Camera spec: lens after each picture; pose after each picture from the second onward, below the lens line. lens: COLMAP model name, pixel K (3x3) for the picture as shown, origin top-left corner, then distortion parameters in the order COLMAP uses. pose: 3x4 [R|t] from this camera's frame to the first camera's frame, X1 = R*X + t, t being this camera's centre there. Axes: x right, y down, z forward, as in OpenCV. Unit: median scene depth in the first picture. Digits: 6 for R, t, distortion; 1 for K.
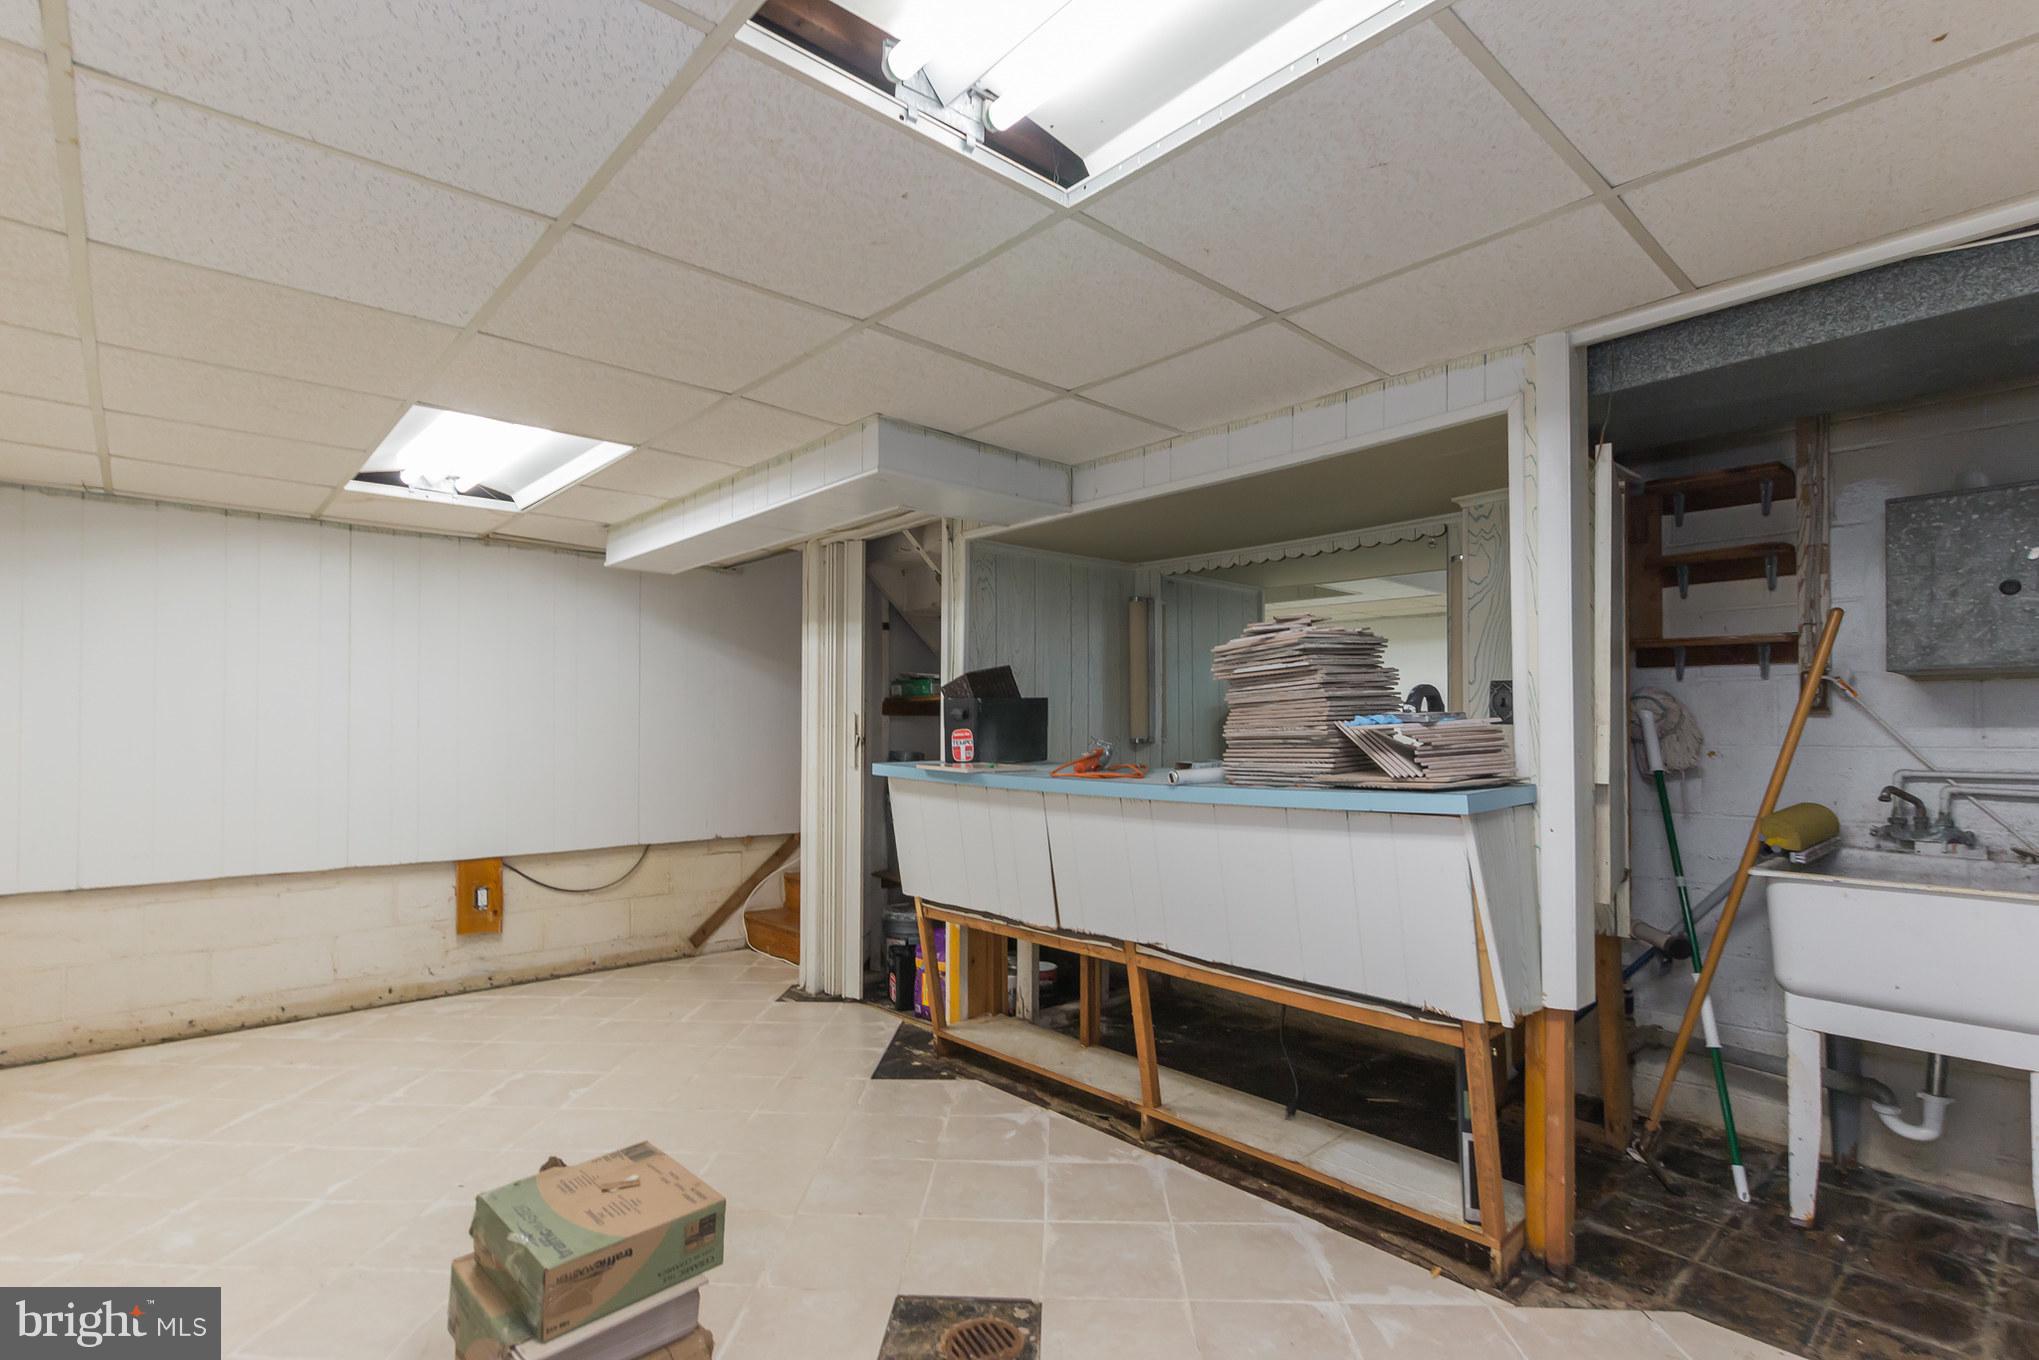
lens RADIAL K [[951.5, 0, 997.8], [0, 951.5, 711.3], [0, 0, 1]] dist [0.002950, 0.000574]
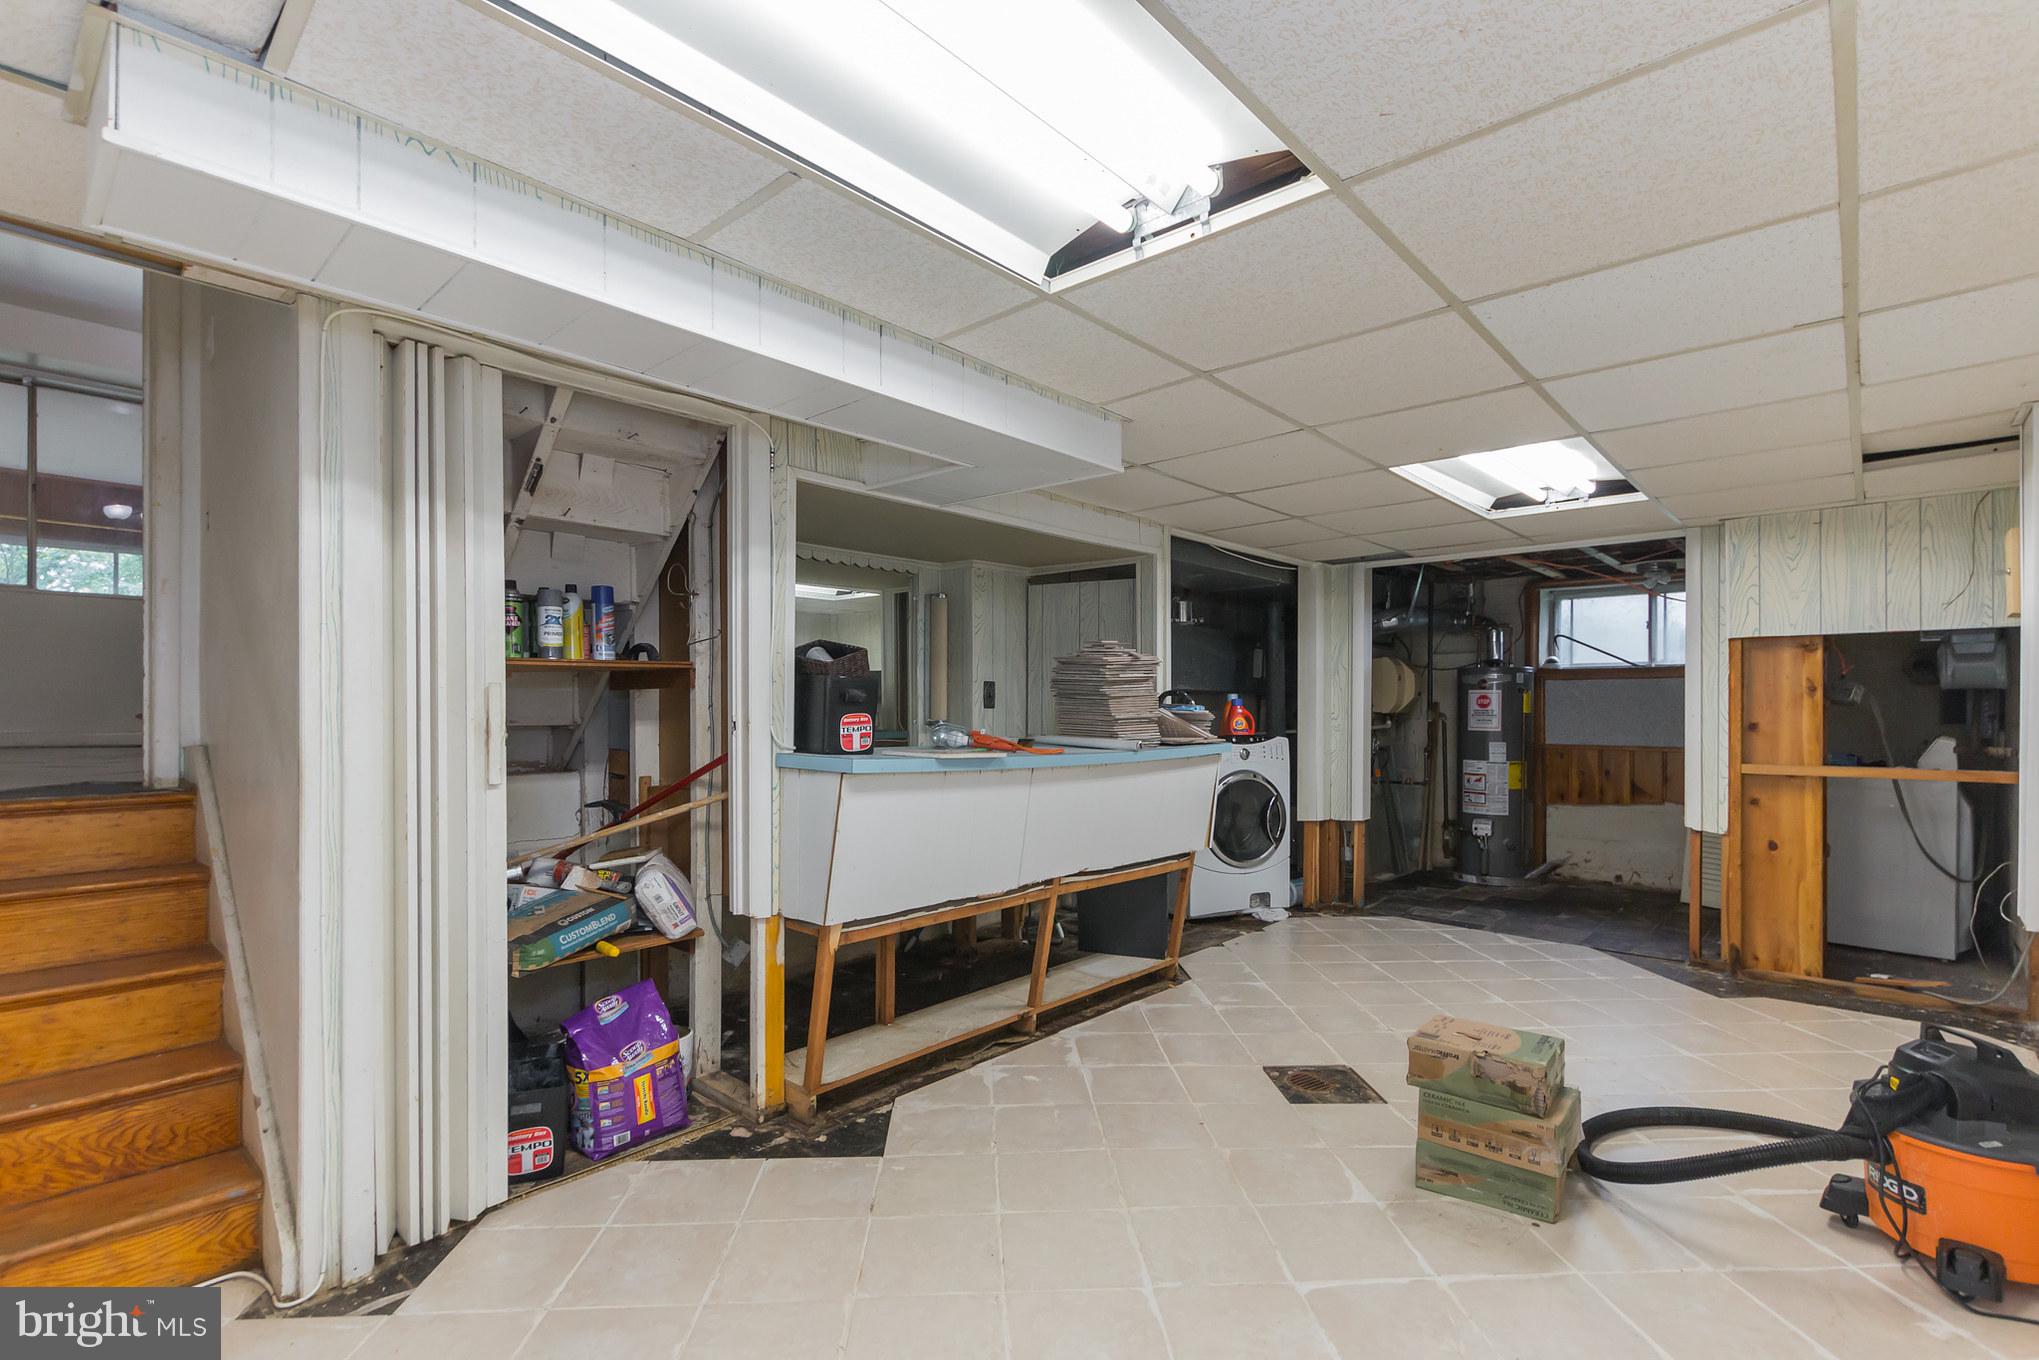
lens RADIAL K [[951.5, 0, 1017.0], [0, 951.5, 701.5], [0, 0, 1]] dist [0.002950, 0.000574]
pose [[-0.108711, 0.004941, 0.994061, -1.078392], [-0.023122, 0.999705, -0.007497, 0.013271], [-0.993804, -0.023800, -0.108564, 1.134319]]
